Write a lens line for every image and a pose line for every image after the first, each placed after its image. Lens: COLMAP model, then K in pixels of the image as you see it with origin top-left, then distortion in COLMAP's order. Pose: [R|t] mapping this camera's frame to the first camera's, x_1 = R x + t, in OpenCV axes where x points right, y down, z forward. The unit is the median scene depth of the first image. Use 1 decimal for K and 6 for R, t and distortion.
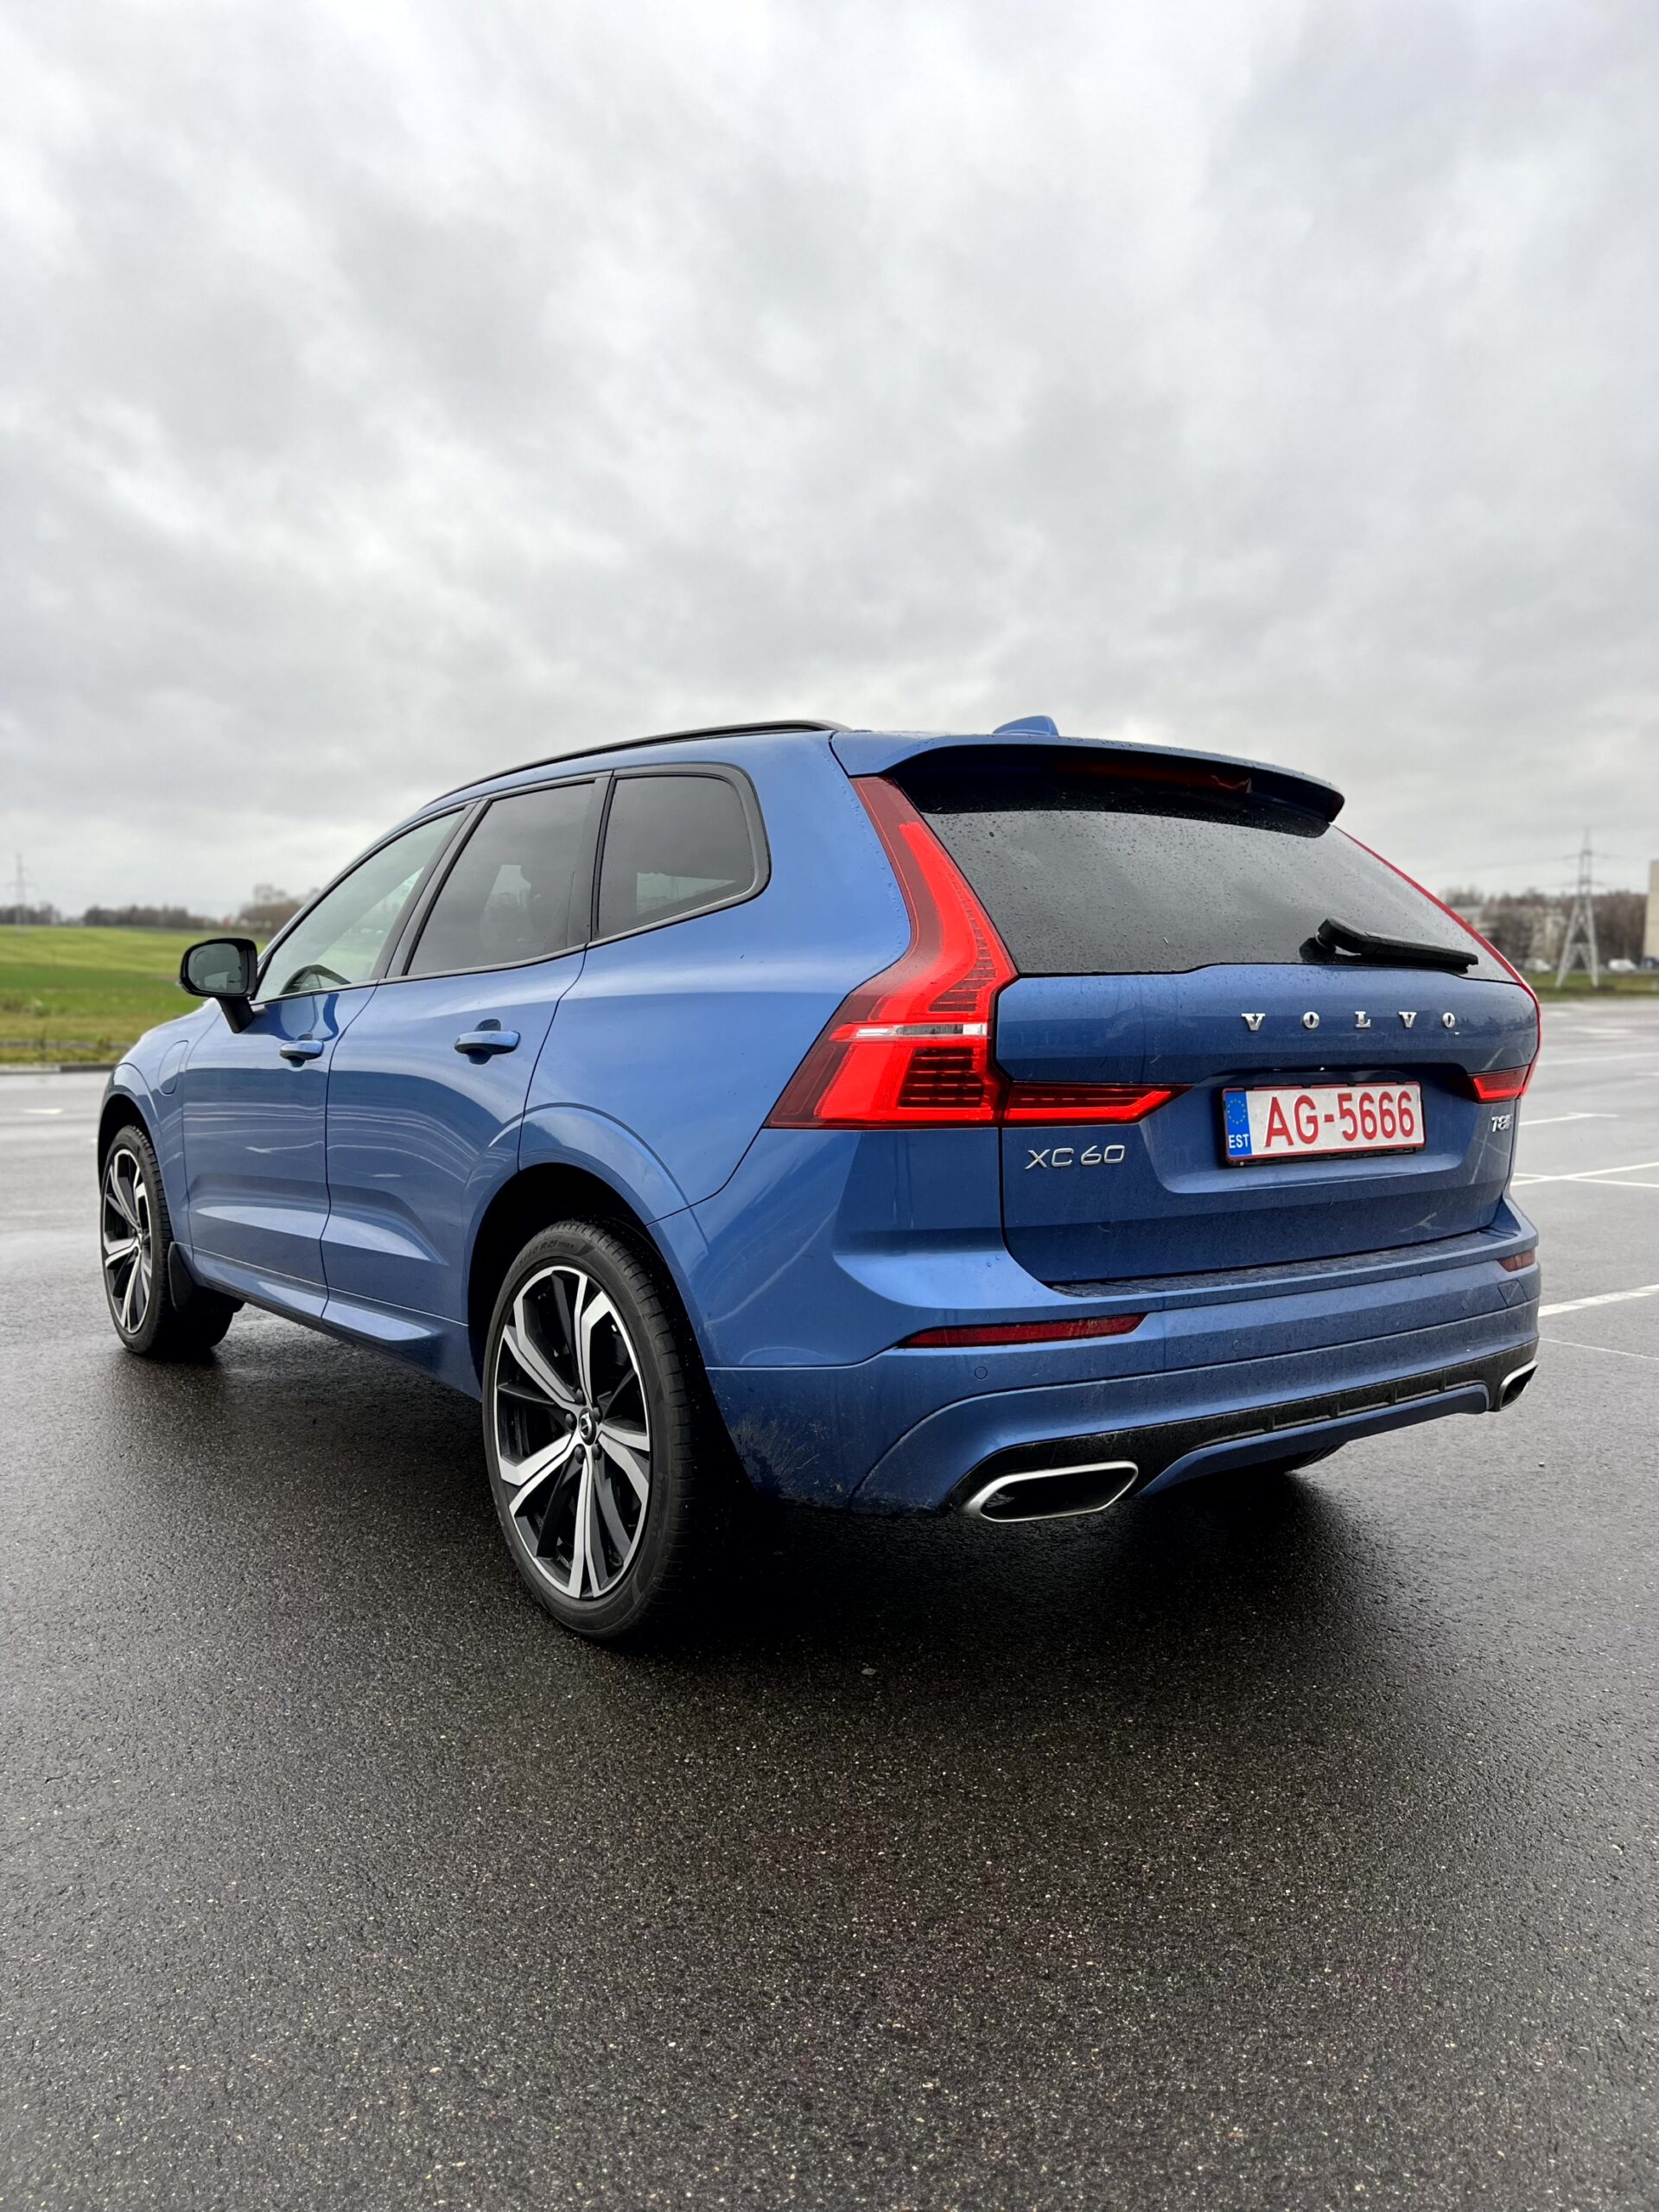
lens RADIAL K [[1759.4, 0, 778.3], [0, 1759.4, 1096.1], [0, 0, 1]] dist [0.094050, -0.085388]
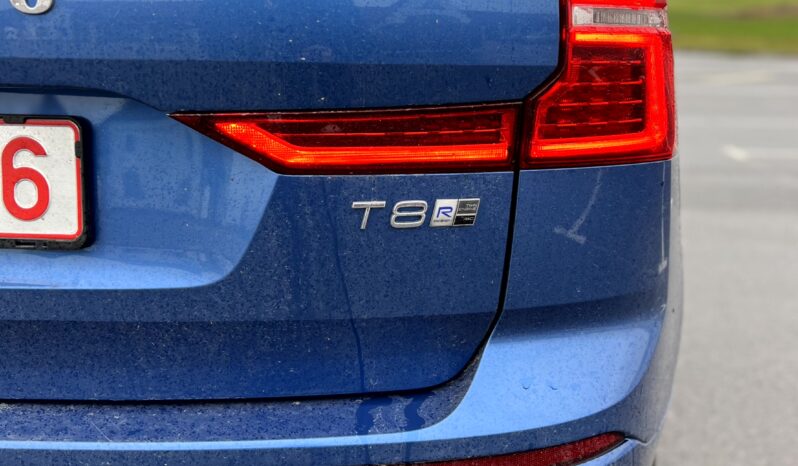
lens RADIAL K [[817.0, 0, 397.1], [0, 817.0, 245.7], [0, 0, 1]] dist [0.060214, -0.013446]
pose [[0.744707, 0.148861, -0.650578, 0.636464], [-0.043590, 0.983575, 0.175158, -0.020188], [0.665967, -0.102083, 0.738964, 0.928927]]
